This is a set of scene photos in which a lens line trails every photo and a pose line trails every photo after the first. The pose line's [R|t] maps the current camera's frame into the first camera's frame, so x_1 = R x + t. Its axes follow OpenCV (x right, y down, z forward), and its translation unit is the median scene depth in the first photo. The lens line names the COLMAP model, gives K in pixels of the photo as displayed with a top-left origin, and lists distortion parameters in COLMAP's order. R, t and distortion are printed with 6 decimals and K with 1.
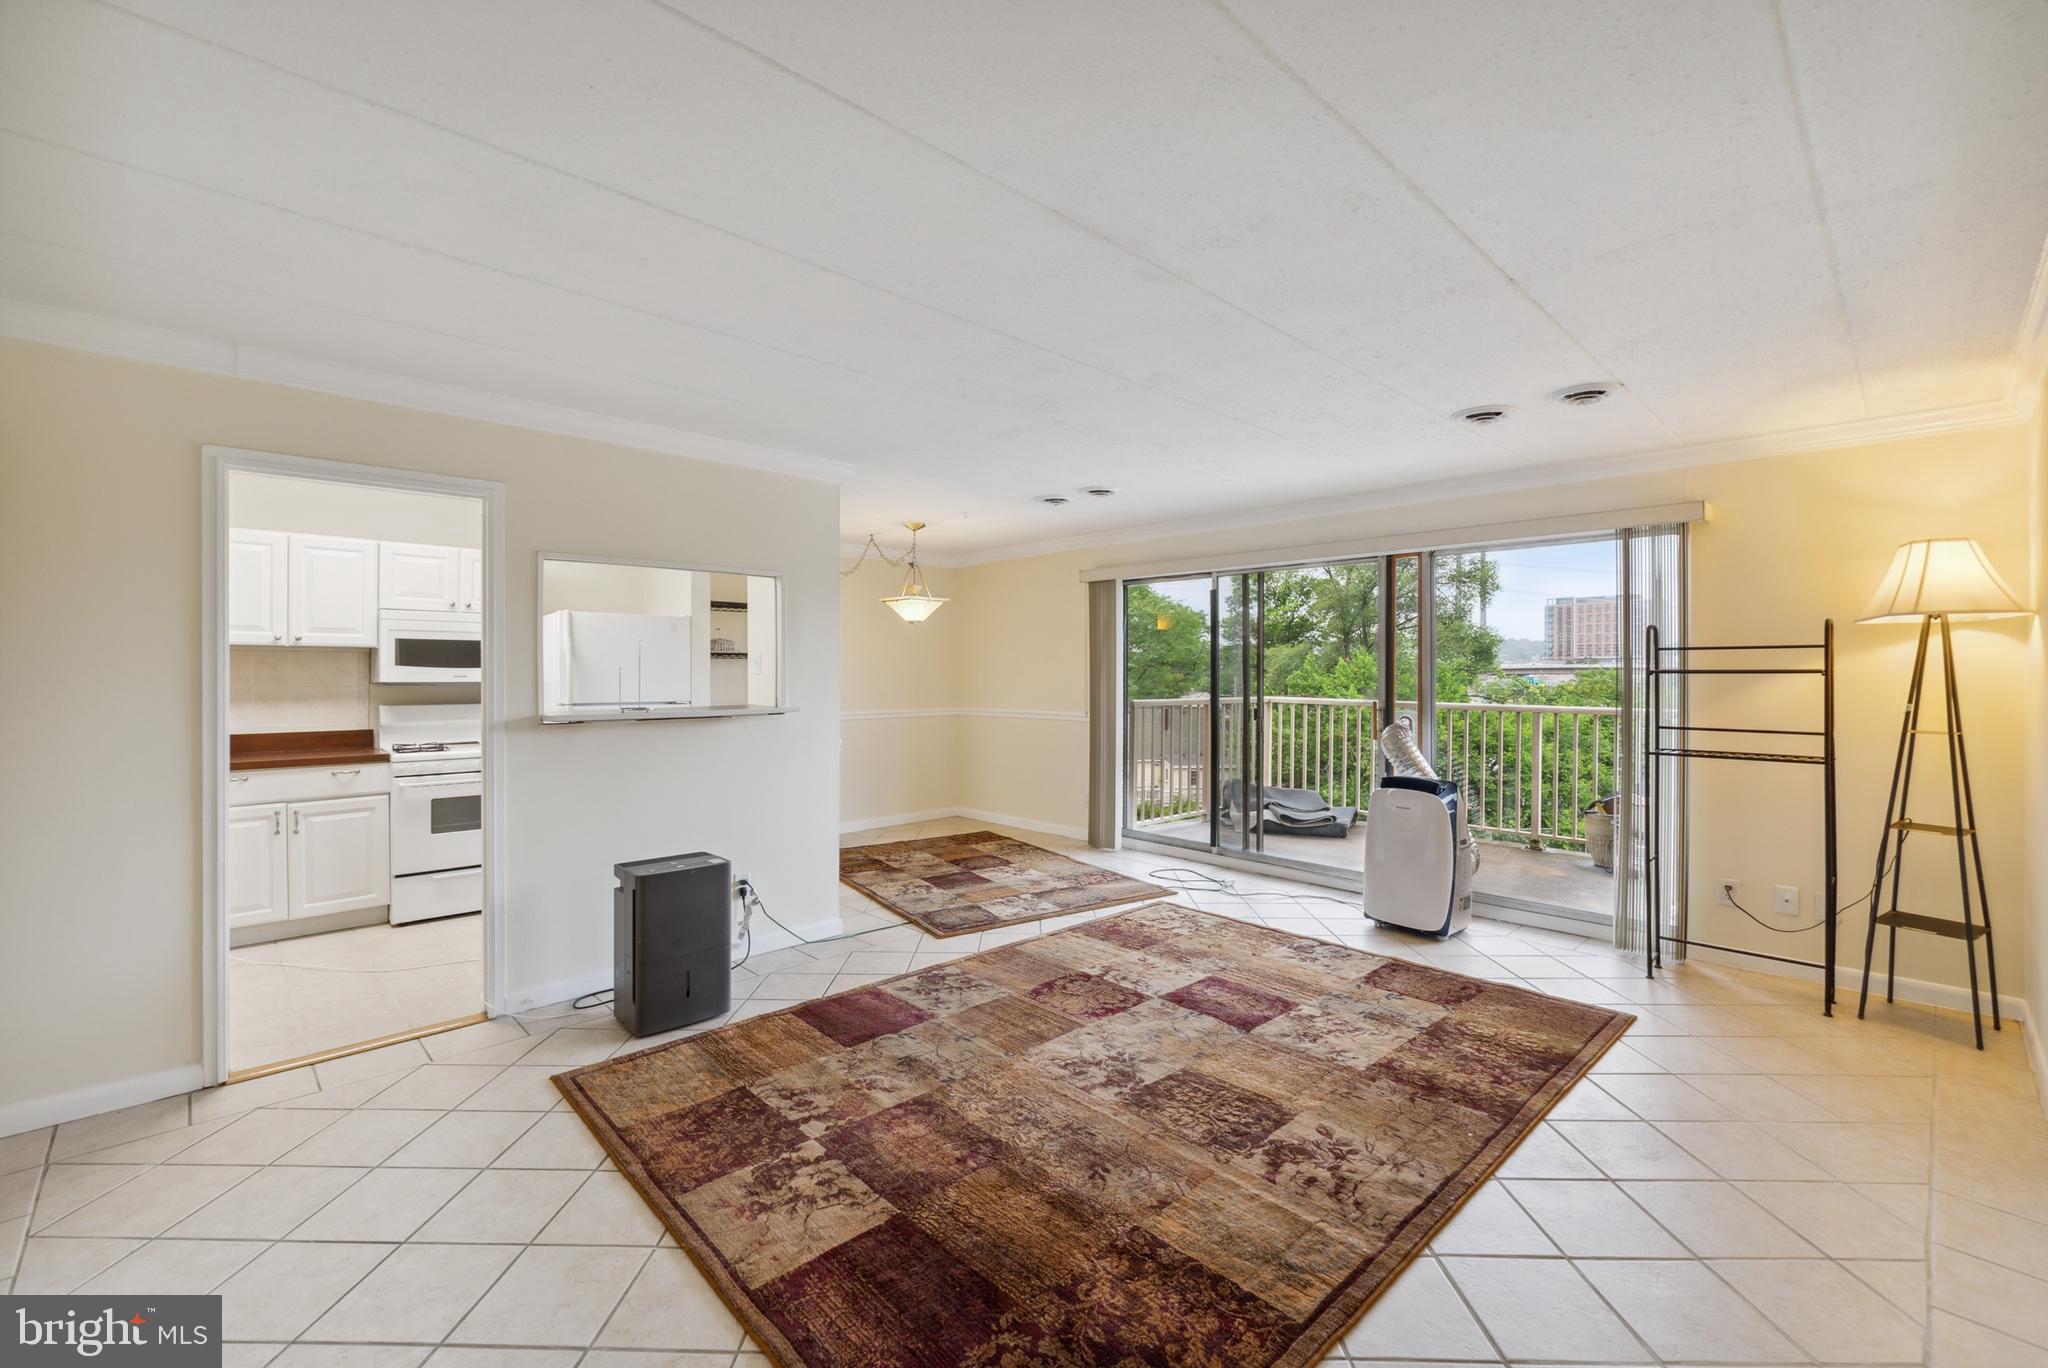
lens RADIAL K [[859.0, 0, 1022.0], [0, 859.0, 677.7], [0, 0, 1]] dist [-0.001217, -0.000495]
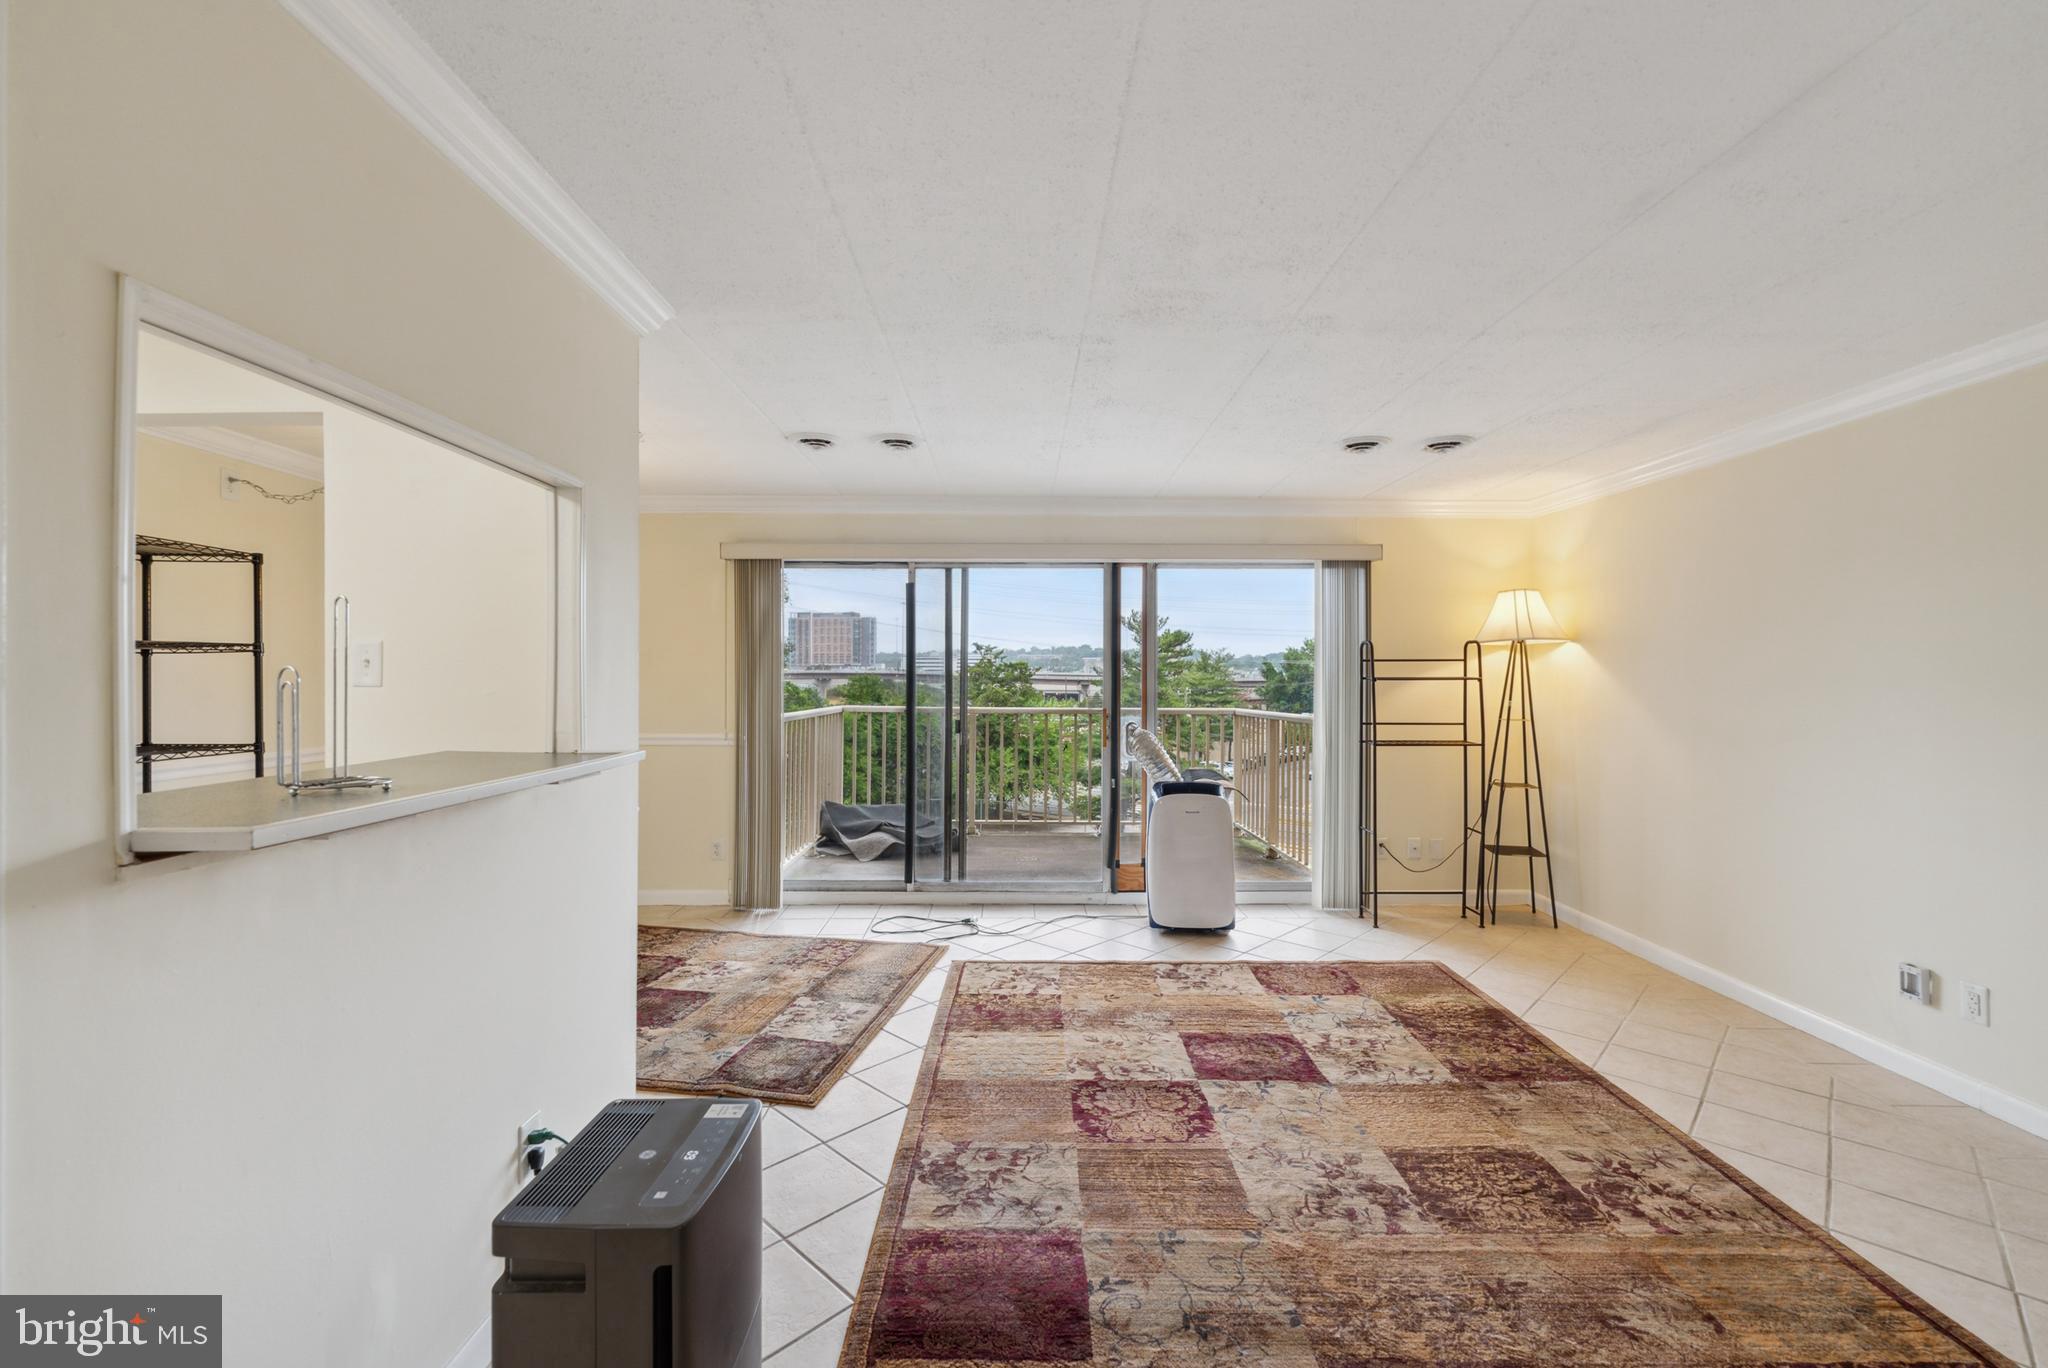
lens RADIAL K [[859.0, 0, 1021.8], [0, 859.0, 686.9], [0, 0, 1]] dist [-0.001217, -0.000495]
pose [[0.683249, -0.008851, 0.730132, -0.437096], [0.004927, 0.999960, 0.007511, -0.006522], [-0.730169, -0.001534, 0.683265, 0.449212]]
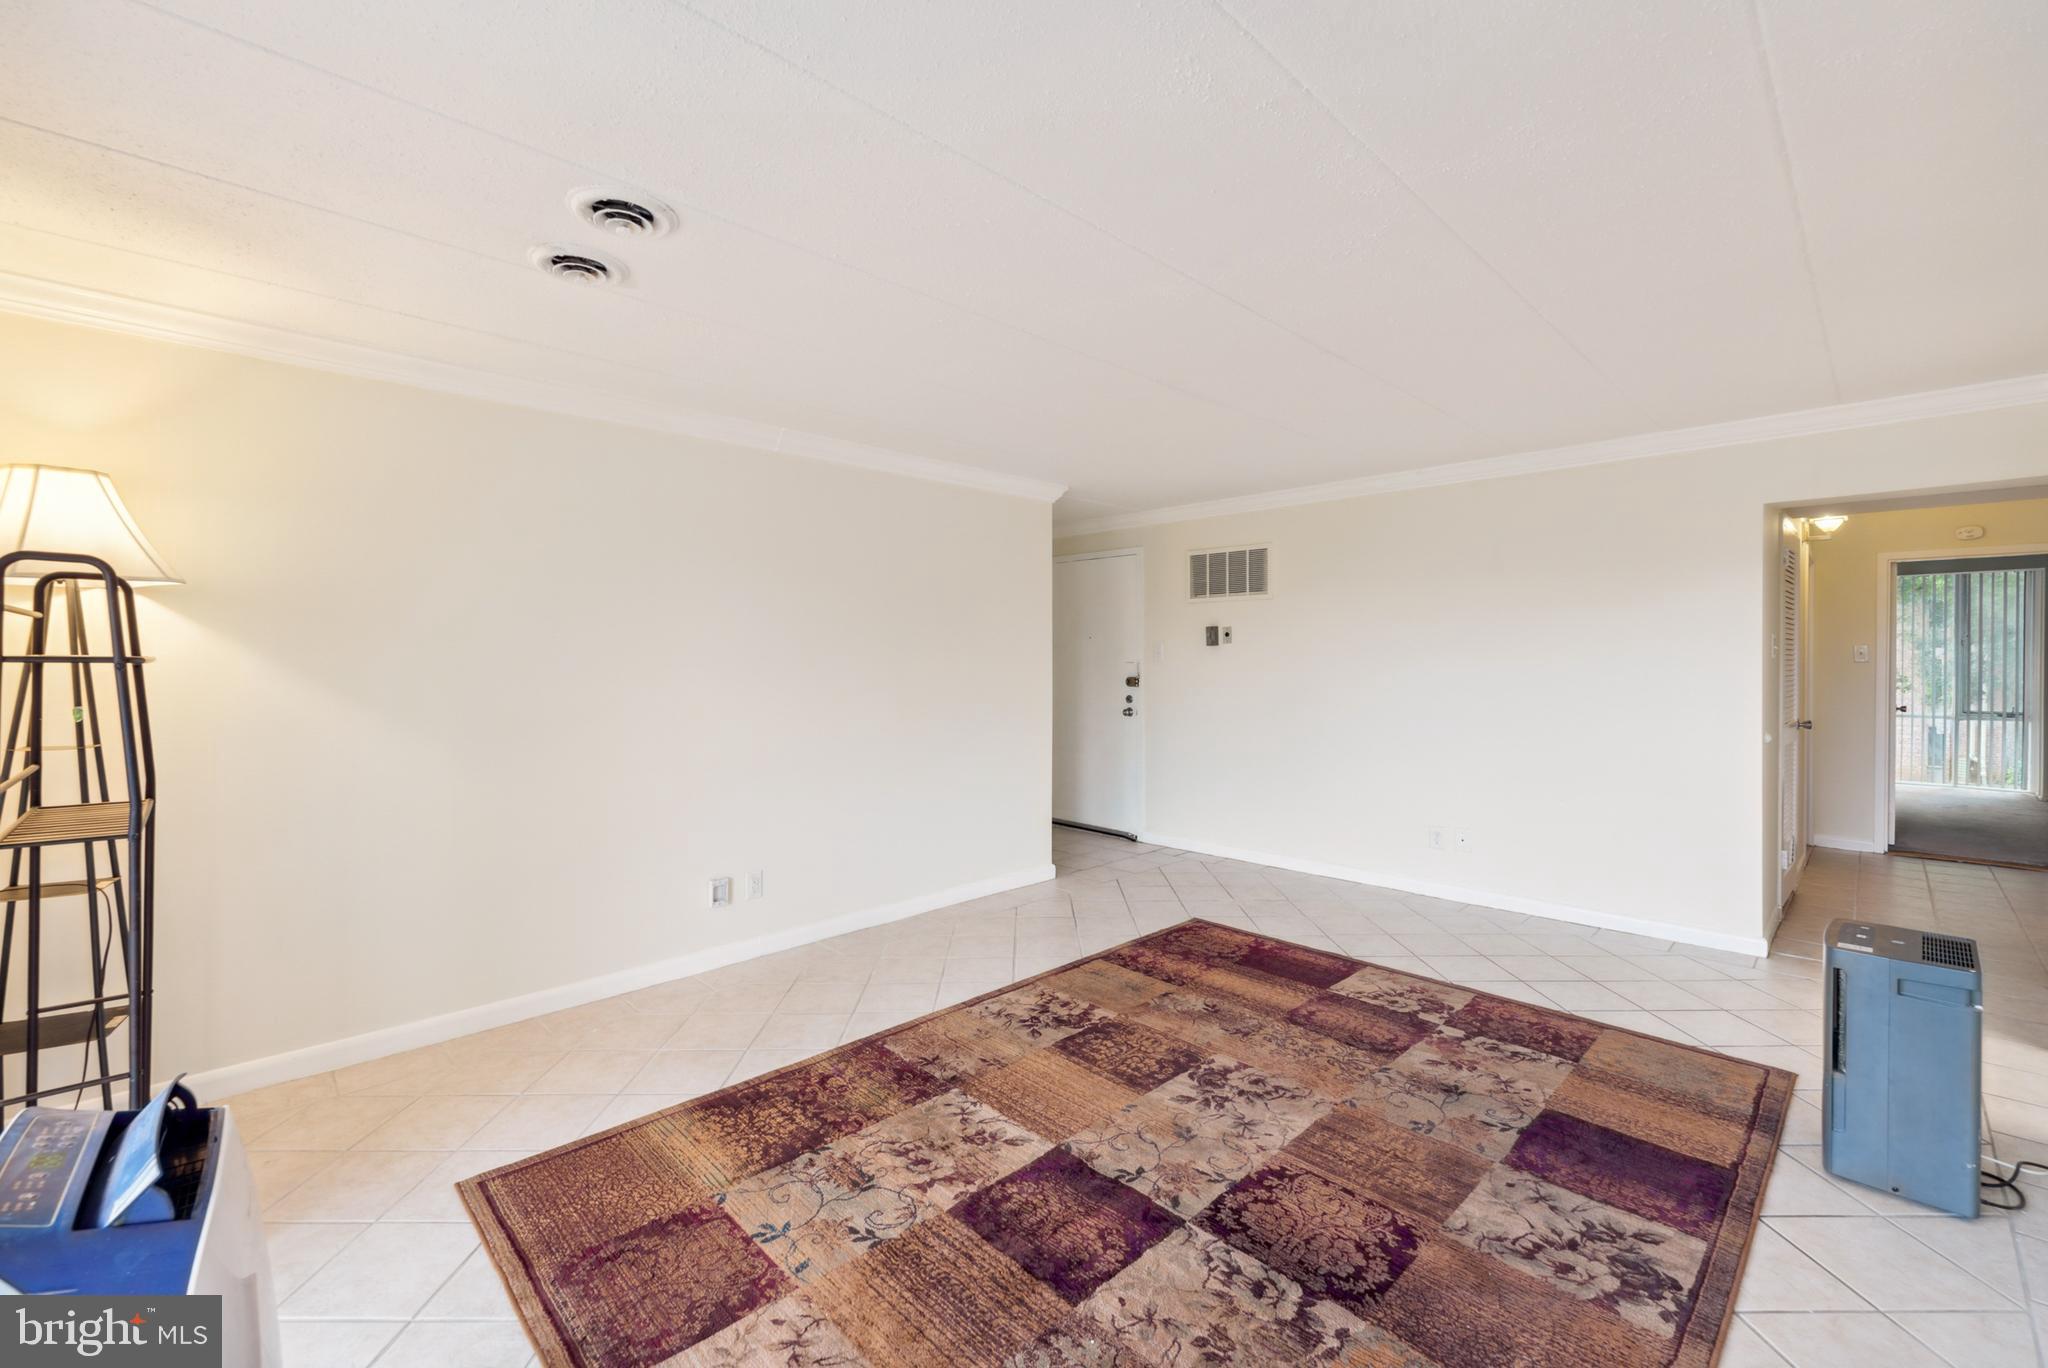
lens RADIAL K [[859.0, 0, 1032.5], [0, 859.0, 669.3], [0, 0, 1]] dist [-0.001217, -0.000495]
pose [[-0.999618, 0.000737, -0.027612, 0.219917], [0.000107, 0.999740, 0.022792, -0.009995], [0.027622, 0.022781, -0.999359, 1.245029]]
